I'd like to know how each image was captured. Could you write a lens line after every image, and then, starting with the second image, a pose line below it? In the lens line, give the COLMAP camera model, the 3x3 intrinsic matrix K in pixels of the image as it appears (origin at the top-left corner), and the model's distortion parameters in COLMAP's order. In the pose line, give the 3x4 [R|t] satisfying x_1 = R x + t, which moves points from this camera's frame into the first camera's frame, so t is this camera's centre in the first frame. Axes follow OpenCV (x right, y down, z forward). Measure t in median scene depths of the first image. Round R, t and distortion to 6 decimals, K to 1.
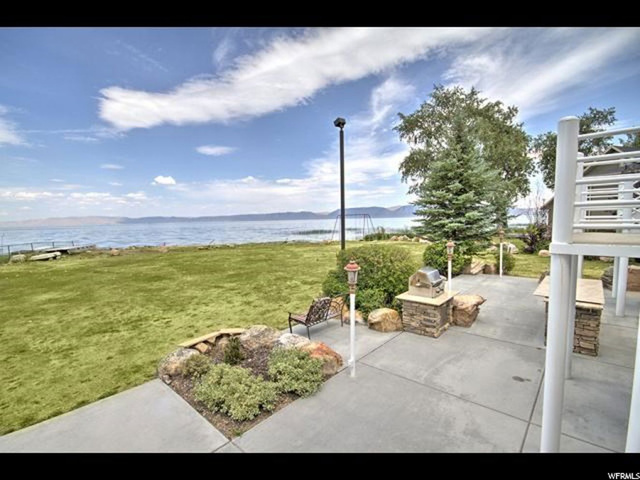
lens RADIAL K [[293.7, 0, 318.0], [0, 293.7, 245.2], [0, 0, 1]] dist [-0.002600, 0.000407]
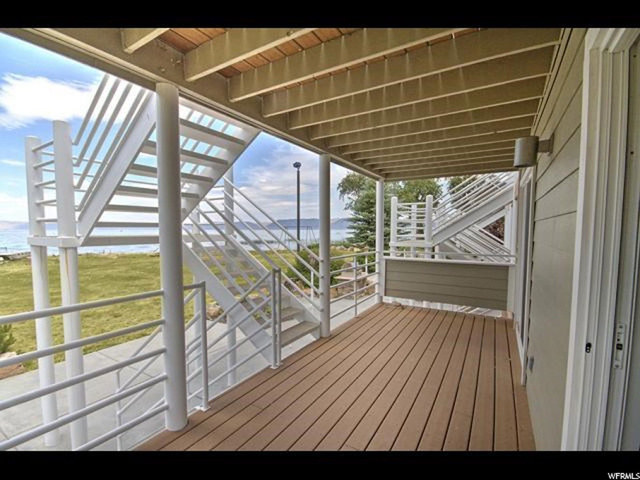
lens RADIAL K [[293.7, 0, 316.5], [0, 293.7, 248.5], [0, 0, 1]] dist [-0.002600, 0.000407]
pose [[0.980443, 0.010130, 0.196540, -0.070114], [-0.005081, 0.999644, -0.026177, 0.022078], [-0.196736, 0.024666, 0.980146, -0.269090]]
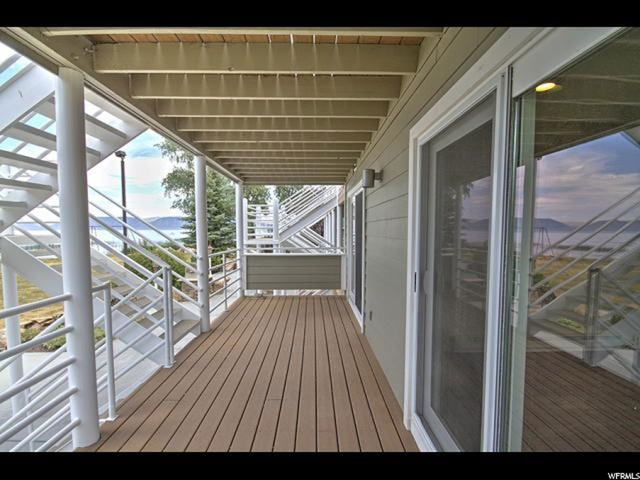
lens RADIAL K [[293.7, 0, 316.9], [0, 293.7, 244.1], [0, 0, 1]] dist [-0.002600, 0.000407]
pose [[0.722116, -0.015988, 0.691587, -0.117594], [0.049086, 0.998397, -0.028172, 0.025381], [-0.690028, 0.054291, 0.721743, -0.281593]]
